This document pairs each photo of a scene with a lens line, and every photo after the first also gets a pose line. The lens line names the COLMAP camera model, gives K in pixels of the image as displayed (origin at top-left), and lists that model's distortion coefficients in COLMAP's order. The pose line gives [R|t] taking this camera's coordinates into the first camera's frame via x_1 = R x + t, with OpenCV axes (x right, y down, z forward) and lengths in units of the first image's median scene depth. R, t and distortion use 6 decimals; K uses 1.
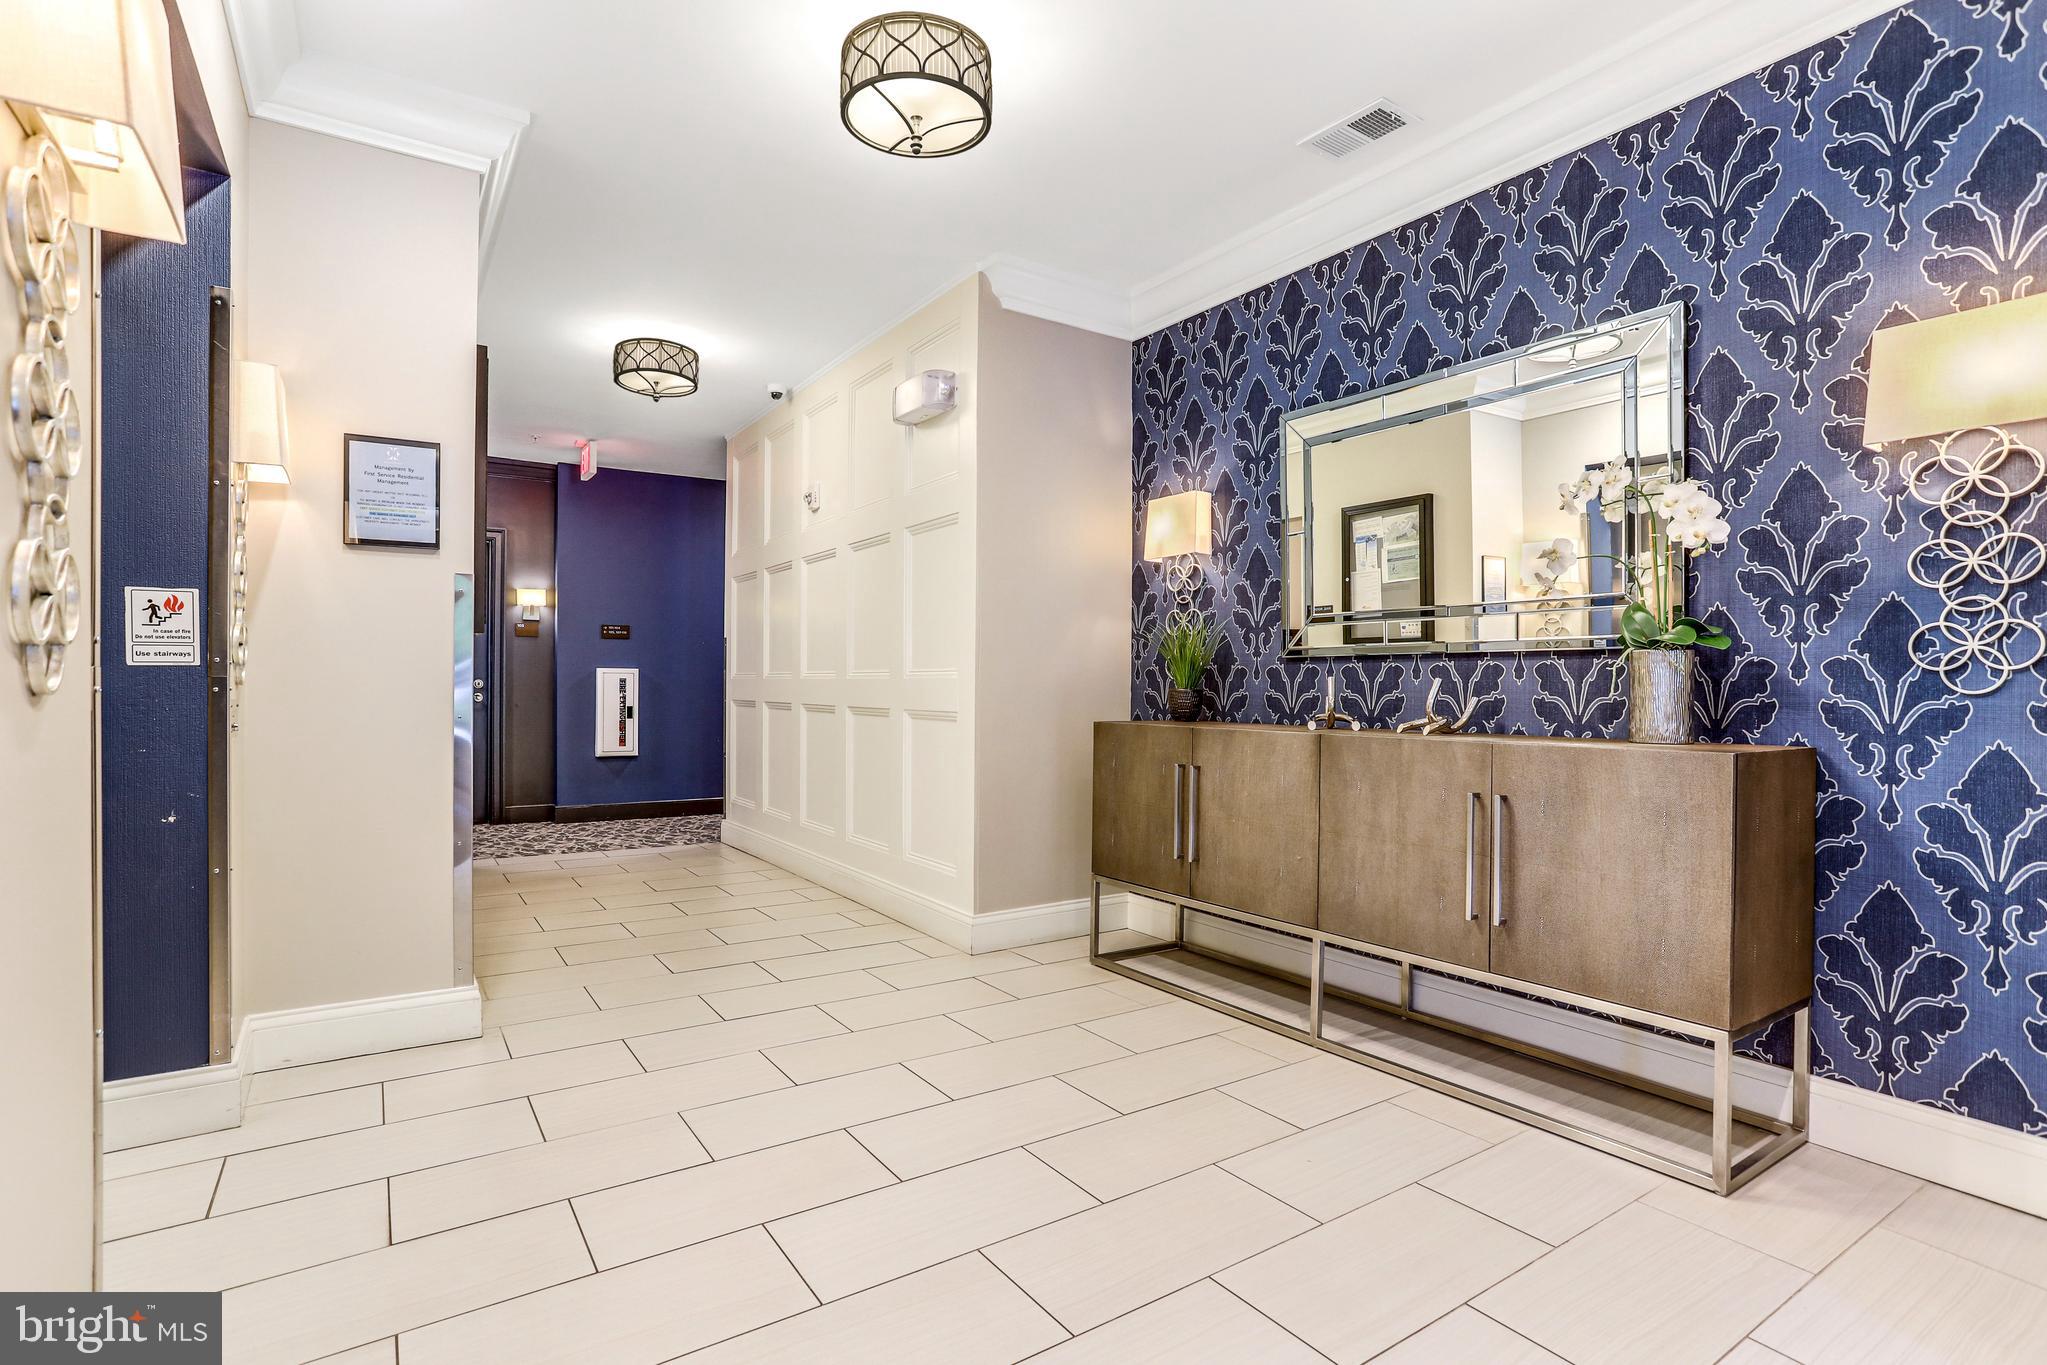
lens RADIAL K [[980.9, 0, 1023.5], [0, 980.9, 682.5], [0, 0, 1]] dist [0.000526, 0.000144]
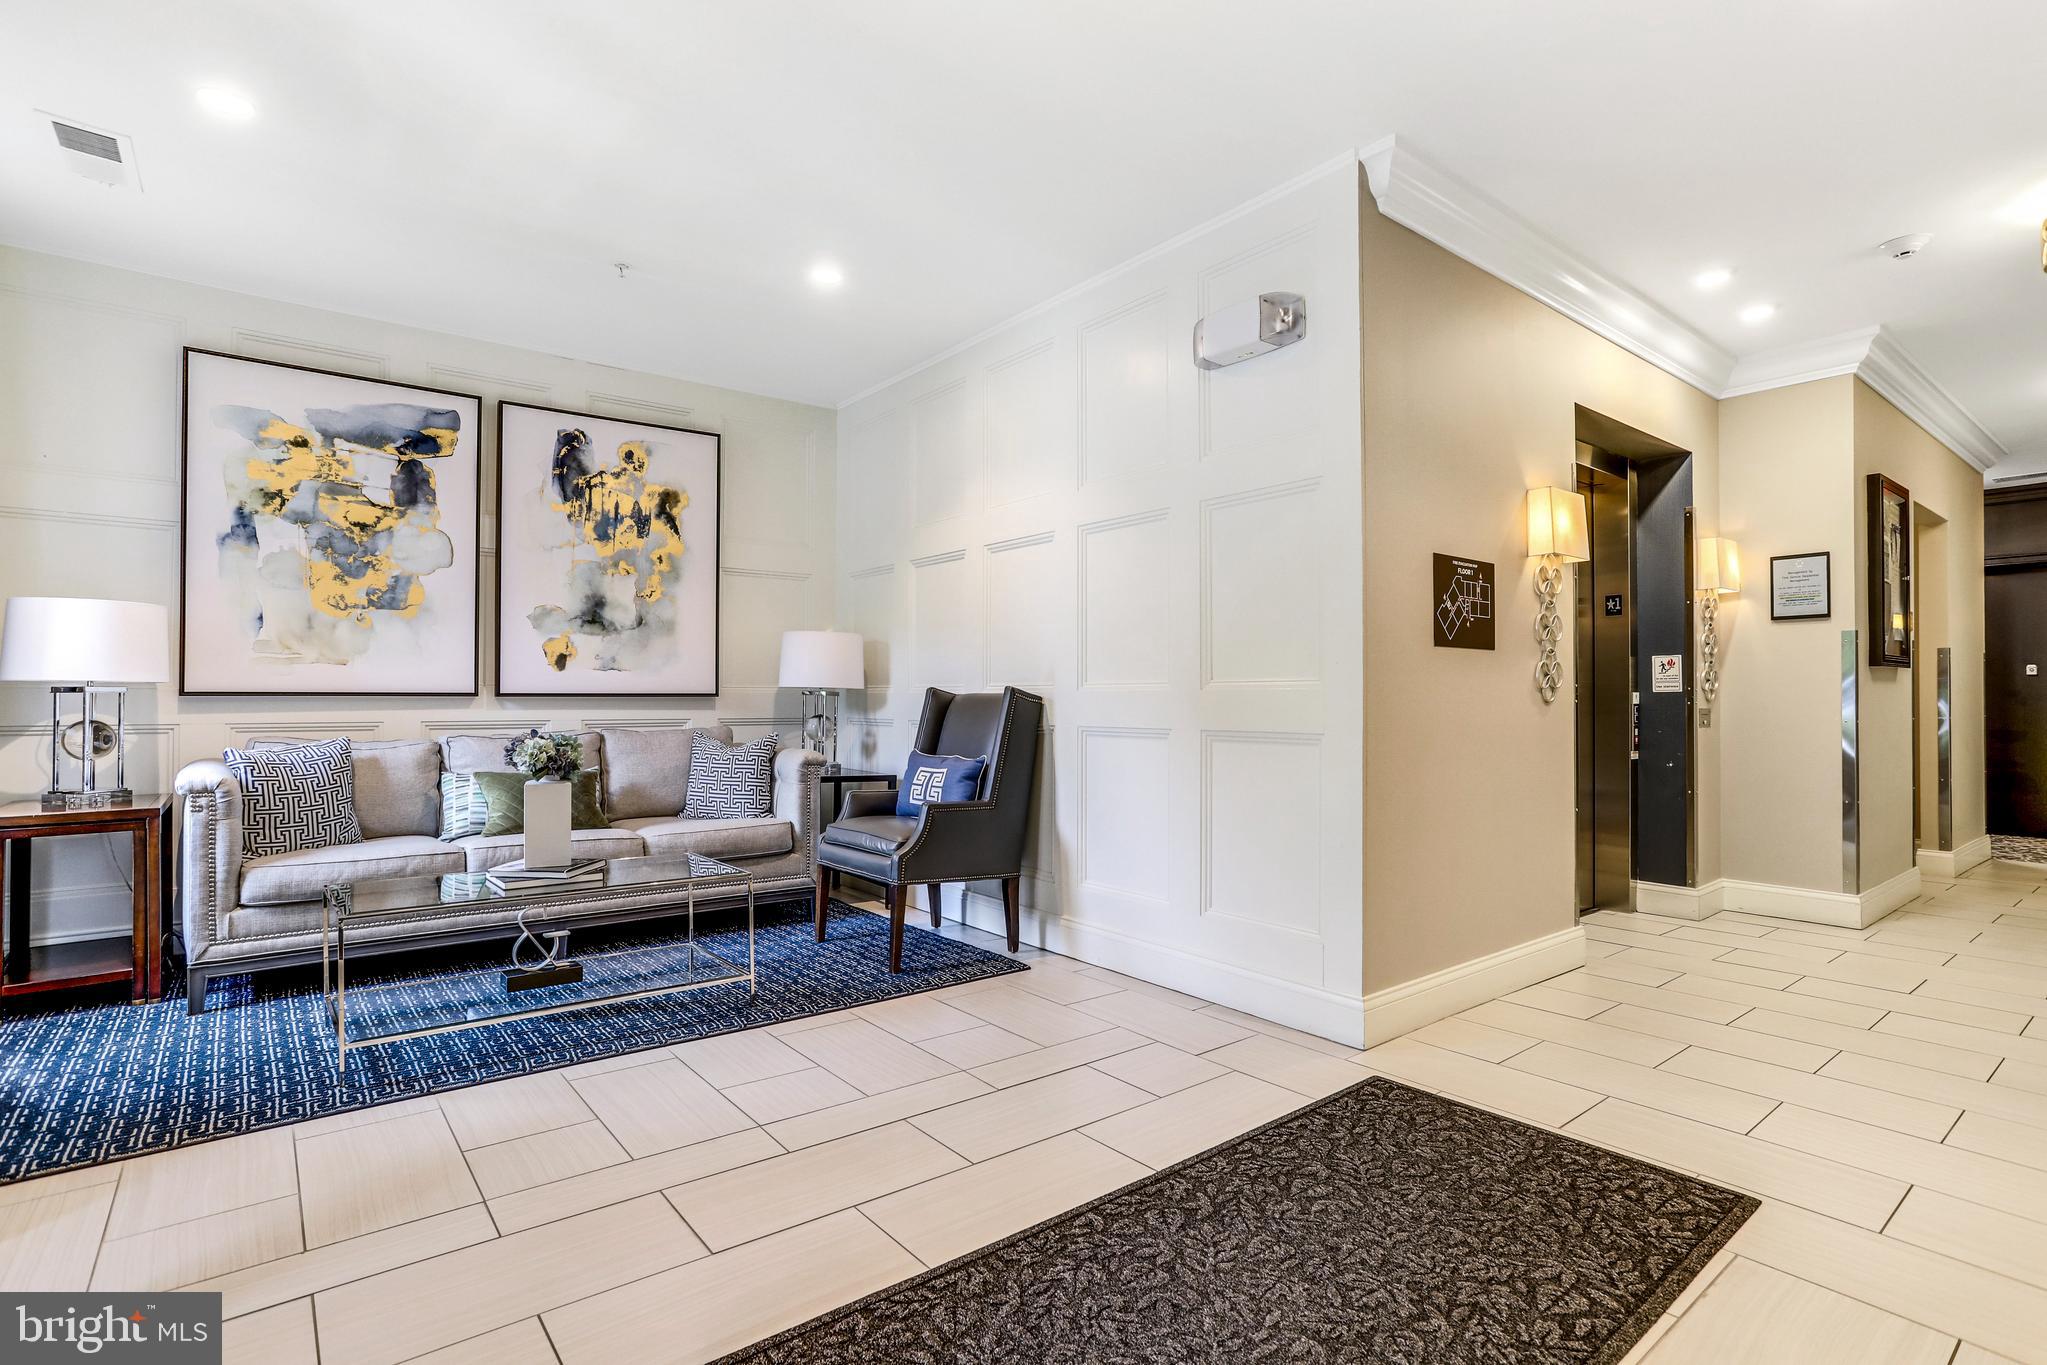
lens RADIAL K [[980.9, 0, 1023.5], [0, 980.9, 682.5], [0, 0, 1]] dist [0.000526, 0.000144]
pose [[0.079067, -0.019556, -0.996678, 0.999396], [-0.002296, 0.999801, -0.019799, 0.006196], [0.996867, 0.003854, 0.079006, -0.489749]]
